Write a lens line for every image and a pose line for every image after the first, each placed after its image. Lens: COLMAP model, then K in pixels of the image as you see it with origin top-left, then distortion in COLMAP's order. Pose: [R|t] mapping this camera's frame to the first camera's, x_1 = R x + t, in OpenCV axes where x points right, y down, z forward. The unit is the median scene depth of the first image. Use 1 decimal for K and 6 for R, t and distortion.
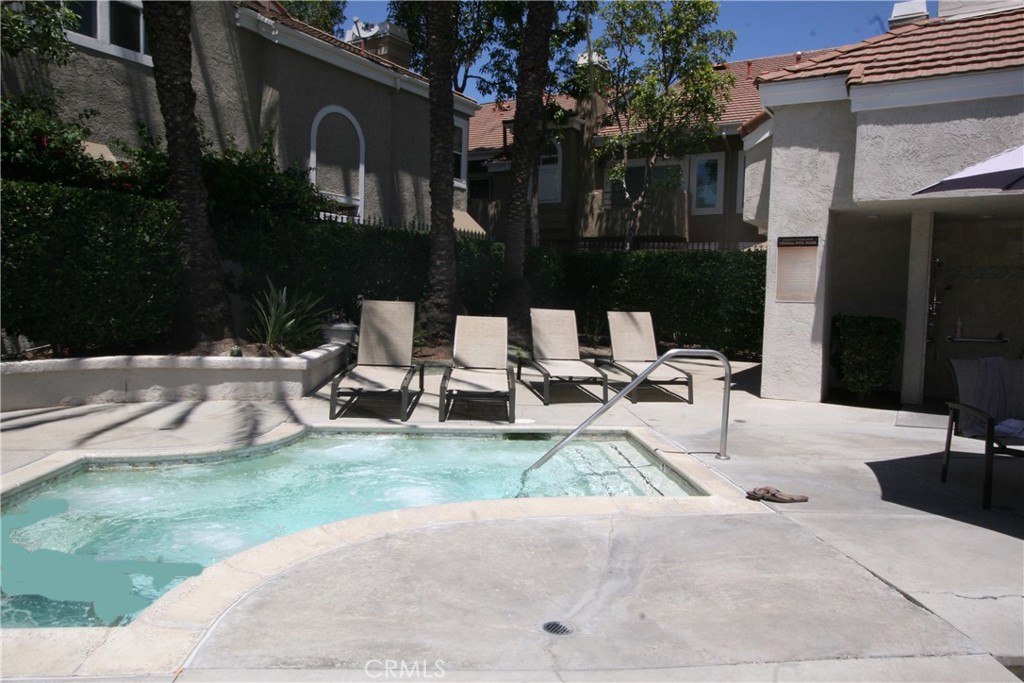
lens RADIAL K [[719.3, 0, 513.7], [0, 719.3, 340.2], [0, 0, 1]] dist [0.007104, 0.002293]
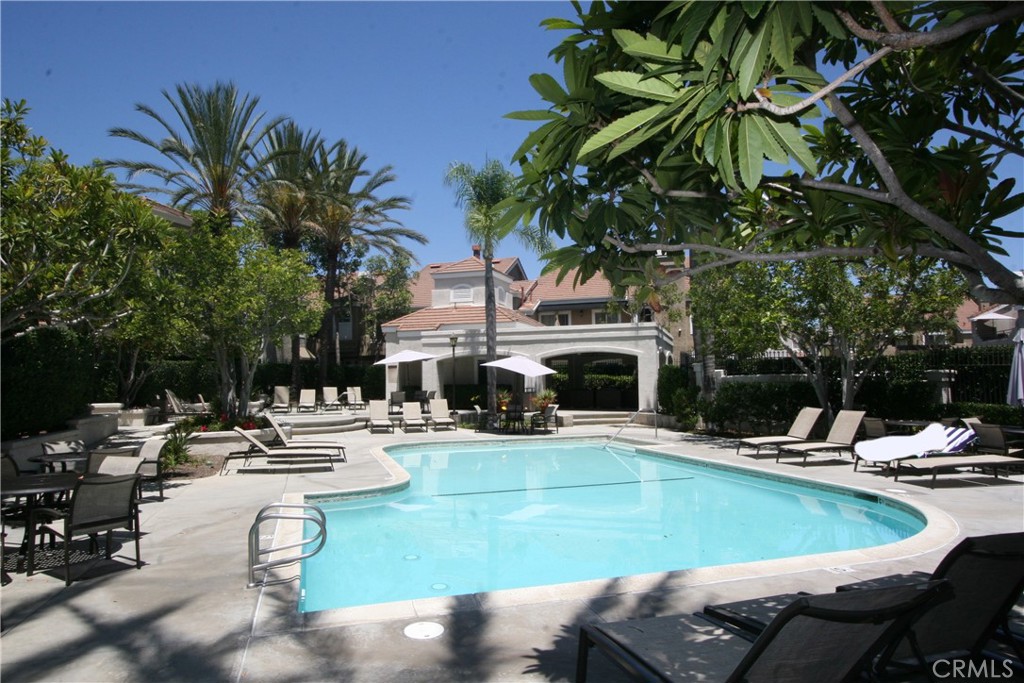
lens RADIAL K [[653.8, 0, 509.0], [0, 653.8, 340.4], [0, 0, 1]] dist [-0.003693, 0.000118]
pose [[0.973806, -0.025539, 0.225942, 0.188907], [0.053460, 0.991534, -0.118335, 0.153256], [-0.221007, 0.127315, 0.966926, -2.273028]]
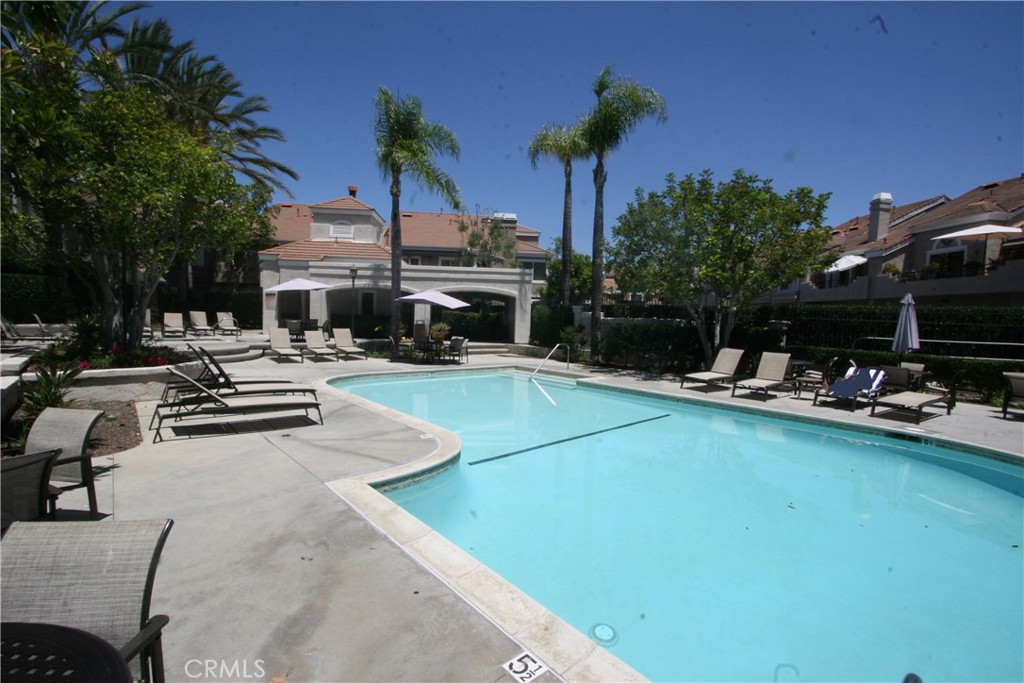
lens RADIAL K [[467.5, 0, 515.0], [0, 467.5, 338.8], [0, 0, 1]] dist [-0.015728, 0.000388]
pose [[0.802948, -0.030122, 0.595287, -0.052022], [0.029791, 0.999502, 0.010393, 0.107798], [-0.595304, 0.009390, 0.803446, -1.649546]]
